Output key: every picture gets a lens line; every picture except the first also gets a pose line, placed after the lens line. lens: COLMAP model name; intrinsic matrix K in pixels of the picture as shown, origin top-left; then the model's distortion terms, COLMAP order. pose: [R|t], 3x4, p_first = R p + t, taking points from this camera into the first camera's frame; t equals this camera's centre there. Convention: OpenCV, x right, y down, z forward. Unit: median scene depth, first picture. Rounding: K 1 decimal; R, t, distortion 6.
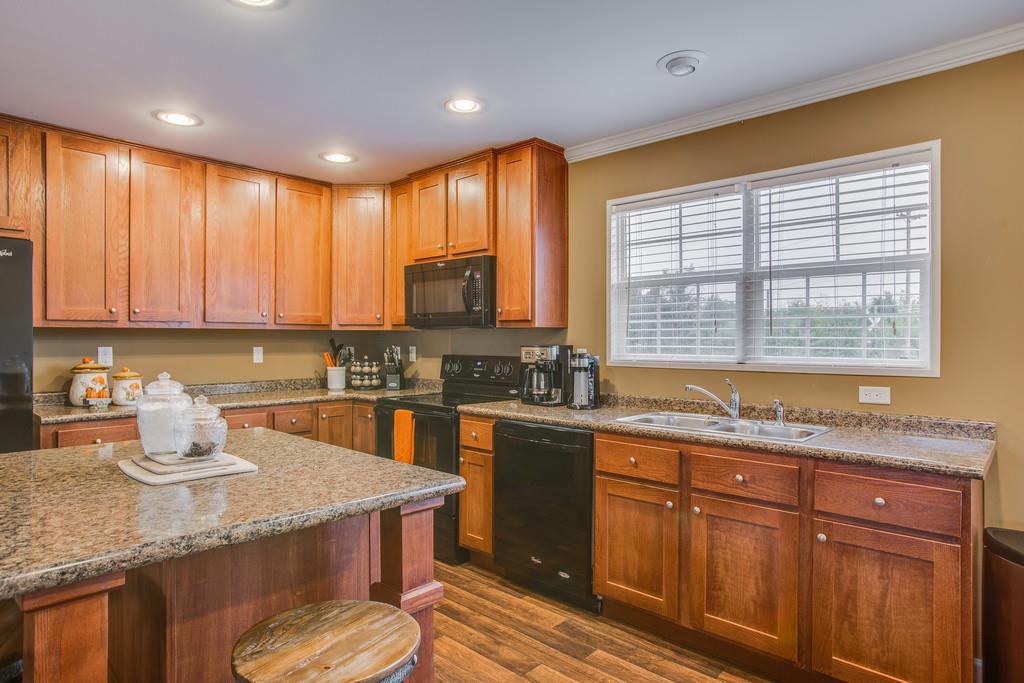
lens RADIAL K [[591.1, 0, 533.9], [0, 591.1, 339.2], [0, 0, 1]] dist [-0.041464, 0.009922]
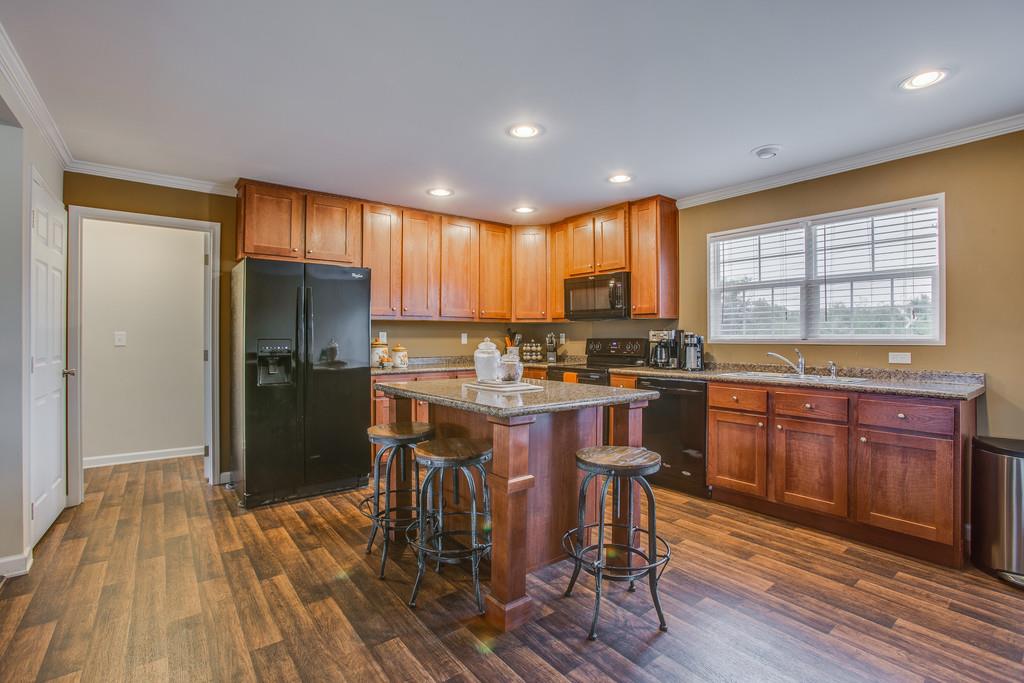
lens RADIAL K [[484.8, 0, 527.0], [0, 484.8, 333.9], [0, 0, 1]] dist [-0.036948, 0.010967]
pose [[0.988231, -0.001295, -0.152966, -0.151669], [0.000159, 0.999972, -0.007438, 0.031698], [0.152972, 0.007326, 0.988203, -0.303764]]
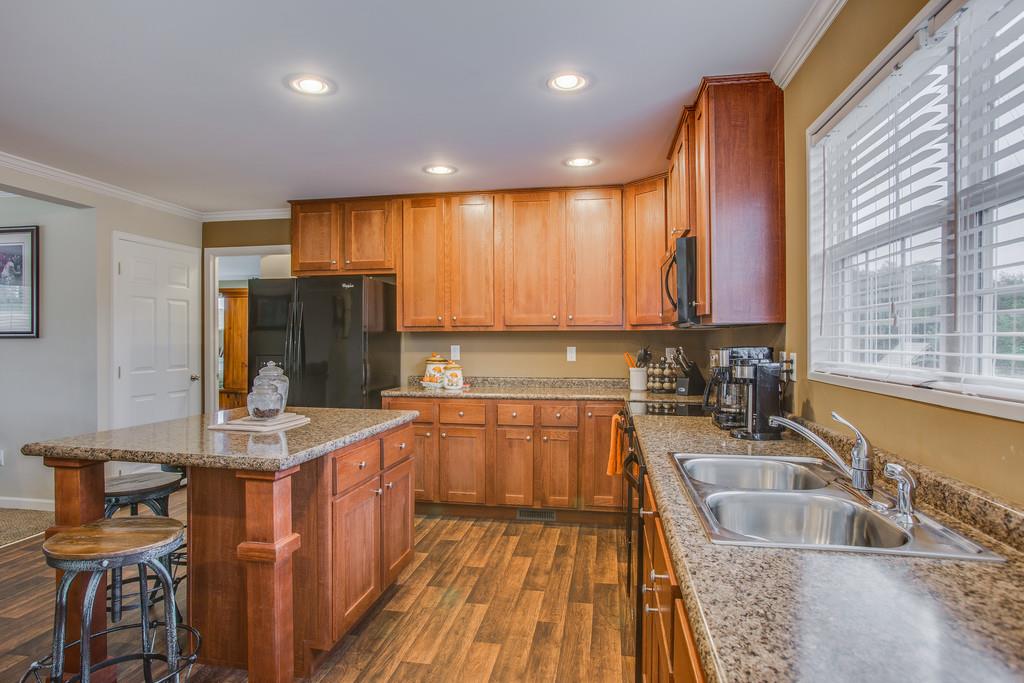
lens RADIAL K [[591.1, 0, 493.2], [0, 591.1, 336.1], [0, 0, 1]] dist [-0.041464, 0.009922]
pose [[0.519143, -0.006423, -0.854664, 0.527856], [-0.000468, 0.999969, -0.007800, 0.002352], [0.854688, 0.004449, 0.519124, 0.380177]]
